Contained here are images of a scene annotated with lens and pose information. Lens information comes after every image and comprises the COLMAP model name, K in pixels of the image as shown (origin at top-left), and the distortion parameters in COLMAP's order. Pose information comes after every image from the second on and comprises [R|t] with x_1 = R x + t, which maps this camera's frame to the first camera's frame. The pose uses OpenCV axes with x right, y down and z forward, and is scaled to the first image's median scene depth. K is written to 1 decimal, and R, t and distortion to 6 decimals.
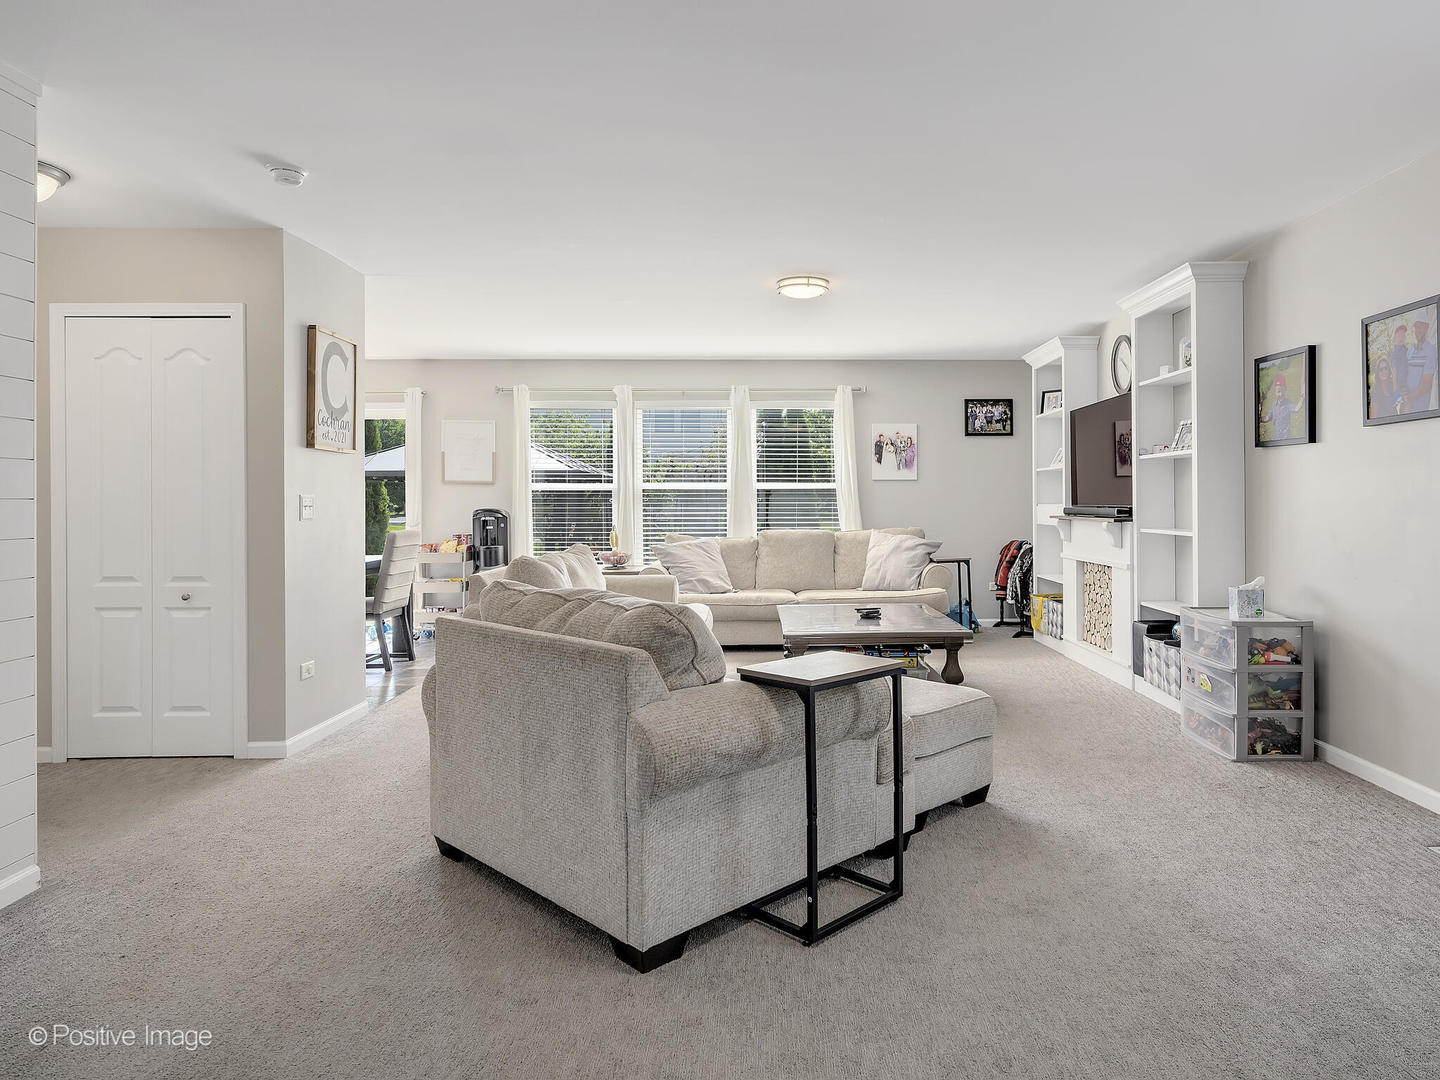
lens RADIAL K [[940.2, 0, 759.5], [0, 940.2, 491.2], [0, 0, 1]] dist [0.001631, 0.001800]
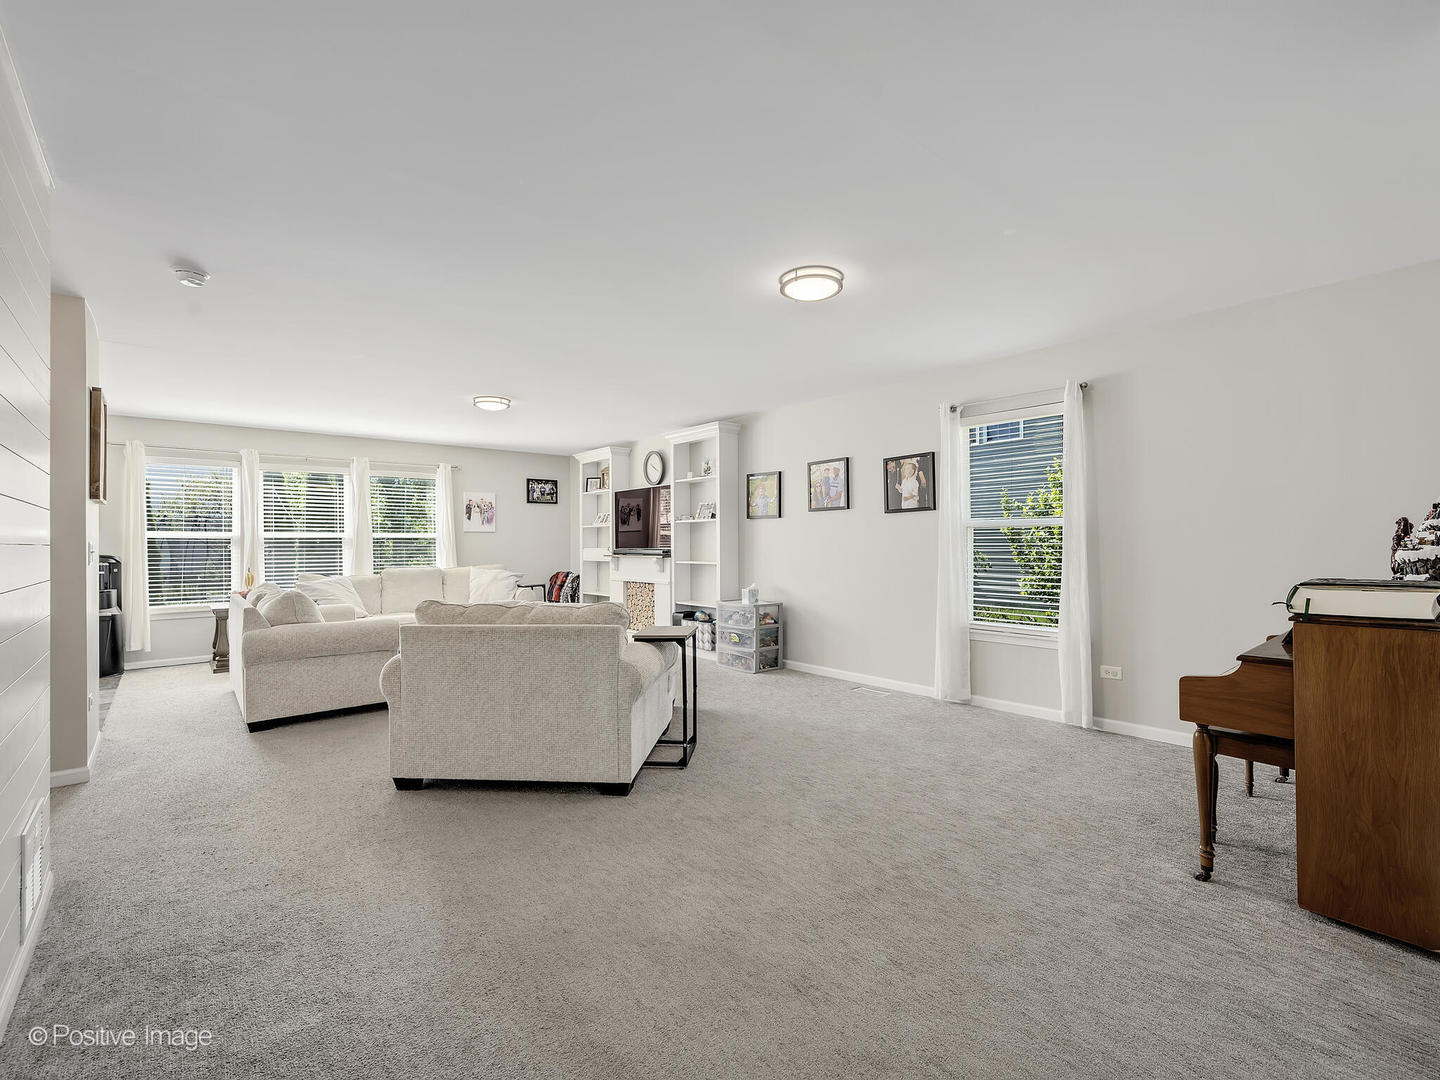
lens RADIAL K [[698.8, 0, 720.0], [0, 698.8, 540.0], [0, 0, 1]] dist [0.037306, 0.000371]
pose [[0.775017, 0.003169, 0.631932, -0.303030], [-0.003868, 0.999992, -0.000272, -0.000740], [-0.631928, -0.002234, 0.775024, -0.074494]]
